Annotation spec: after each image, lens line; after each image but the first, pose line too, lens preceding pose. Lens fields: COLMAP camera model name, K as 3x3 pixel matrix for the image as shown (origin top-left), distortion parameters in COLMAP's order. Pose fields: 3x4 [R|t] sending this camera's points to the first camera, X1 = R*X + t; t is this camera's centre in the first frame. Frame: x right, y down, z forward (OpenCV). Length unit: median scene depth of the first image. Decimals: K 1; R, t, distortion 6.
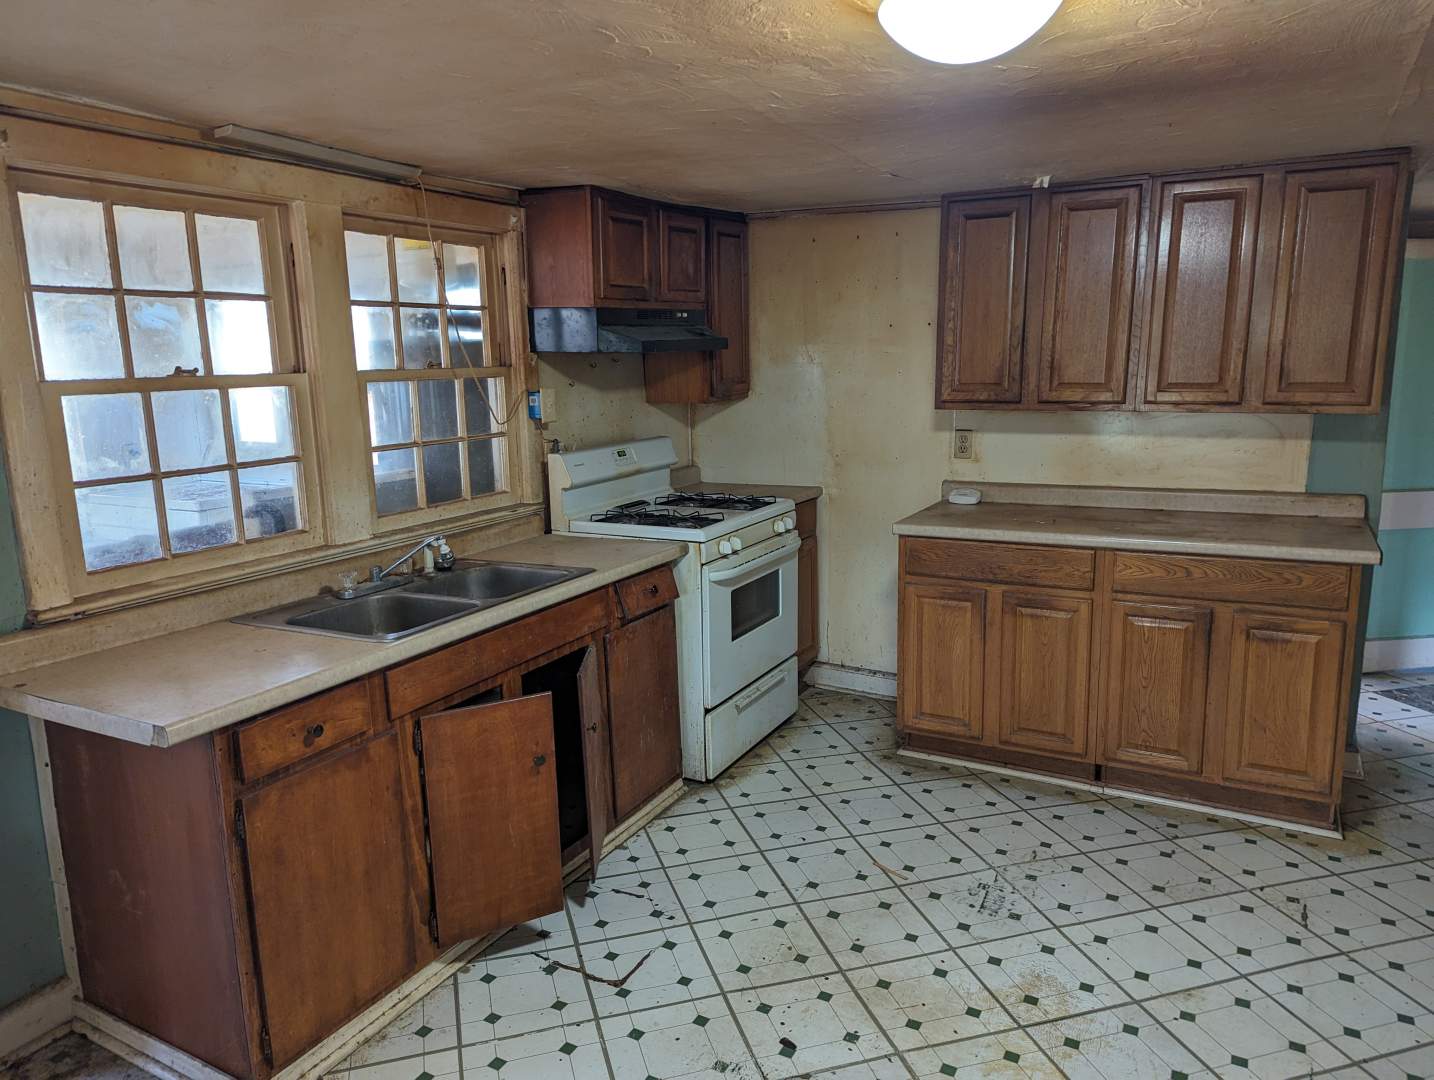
lens RADIAL K [[1002.6, 0, 710.1], [0, 1002.6, 539.1], [0, 0, 1]] dist [0.066961, -0.052718]
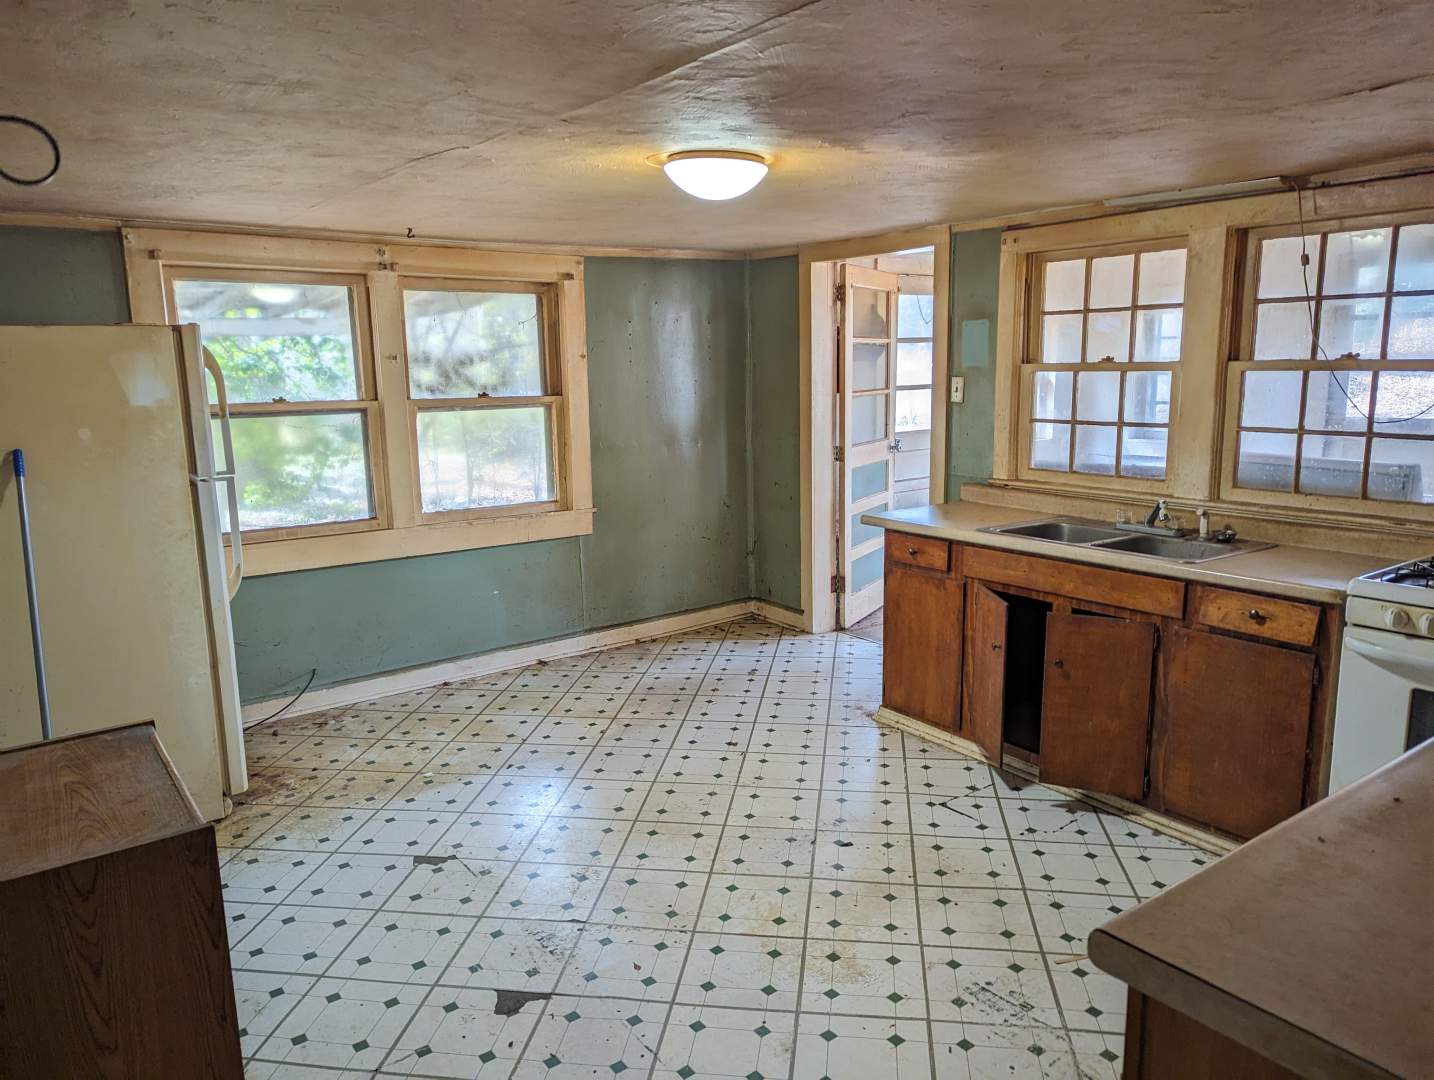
lens RADIAL K [[1002.6, 0, 712.4], [0, 1002.6, 541.0], [0, 0, 1]] dist [0.066961, -0.052718]
pose [[-0.423764, 0.195456, -0.884433, 1.180955], [-0.137793, 0.951164, 0.276225, -0.247518], [0.895230, 0.238923, -0.376137, 1.117880]]
